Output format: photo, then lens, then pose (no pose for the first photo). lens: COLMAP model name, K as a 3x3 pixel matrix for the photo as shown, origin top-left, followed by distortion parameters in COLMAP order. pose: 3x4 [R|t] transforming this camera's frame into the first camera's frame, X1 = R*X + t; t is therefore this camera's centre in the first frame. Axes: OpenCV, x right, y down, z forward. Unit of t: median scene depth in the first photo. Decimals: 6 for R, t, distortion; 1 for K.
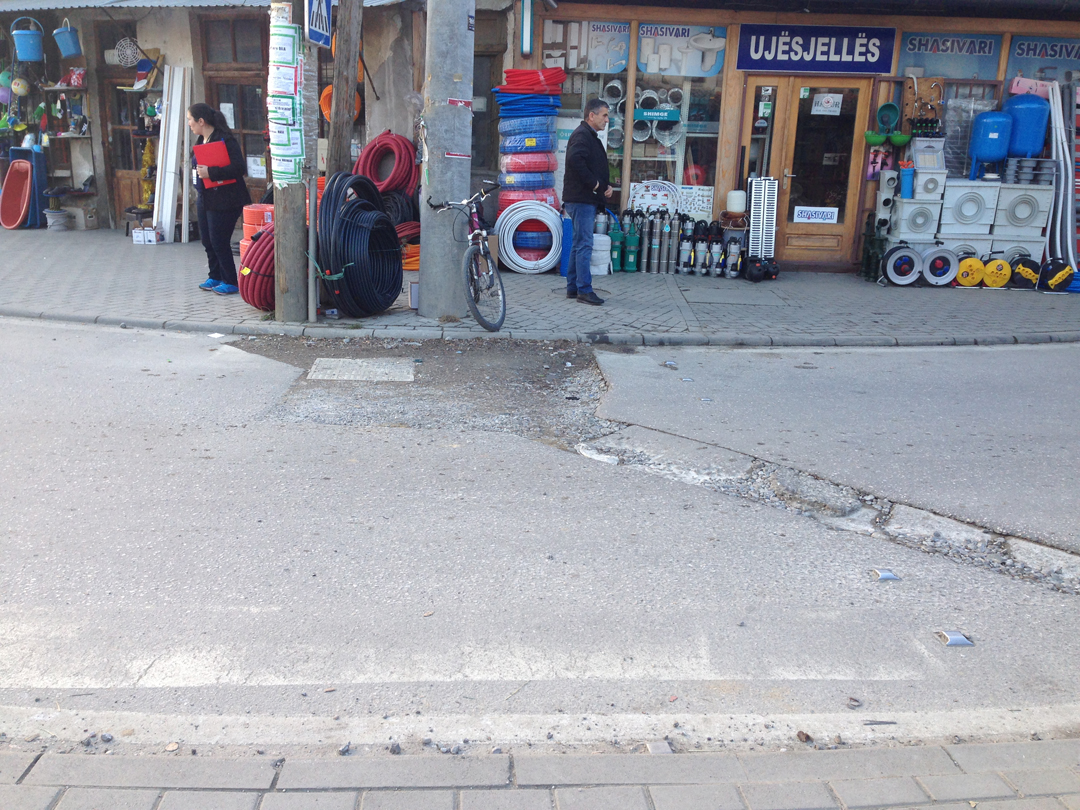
lens RADIAL K [[1021.3, 0, 540.8], [0, 1021.3, 407.9], [0, 0, 1]] dist [0.009974, 0.000000]
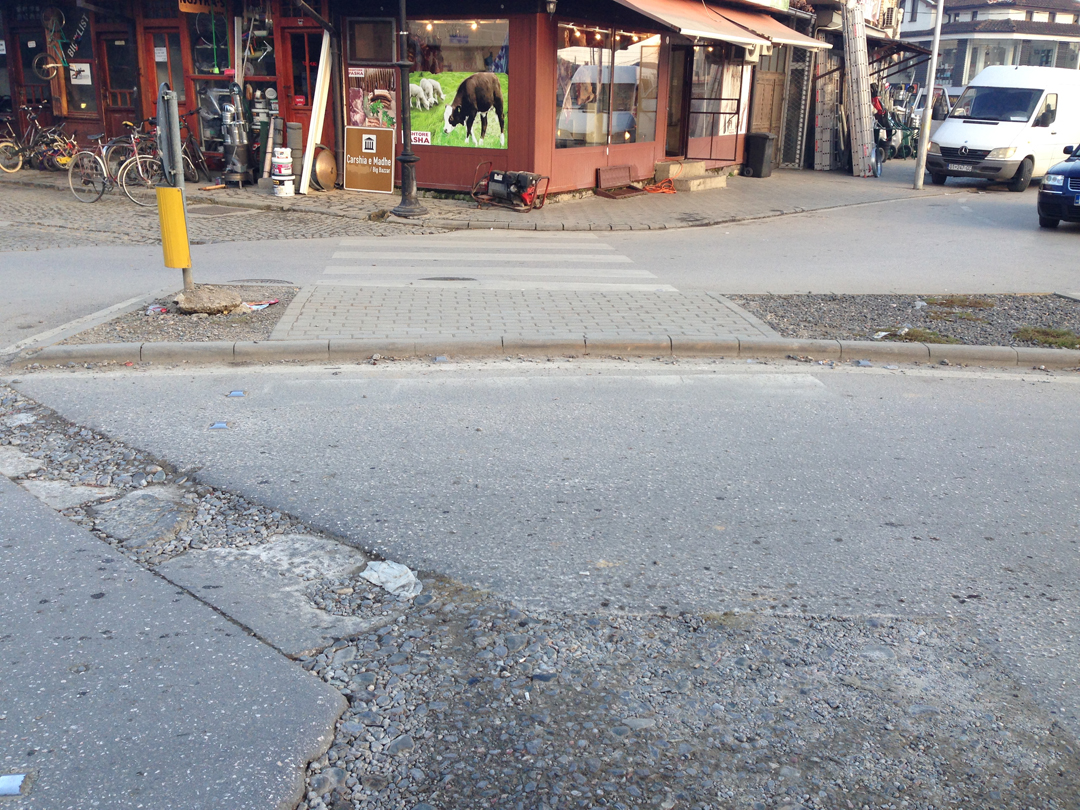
lens RADIAL K [[1021.3, 0, 540.3], [0, 1021.3, 406.3], [0, 0, 1]] dist [0.009974, 0.000000]
pose [[-0.997717, -0.049144, -0.046331, -0.006382], [-0.065852, 0.860222, 0.505650, -0.428297], [0.015005, 0.507546, -0.861494, 1.672325]]
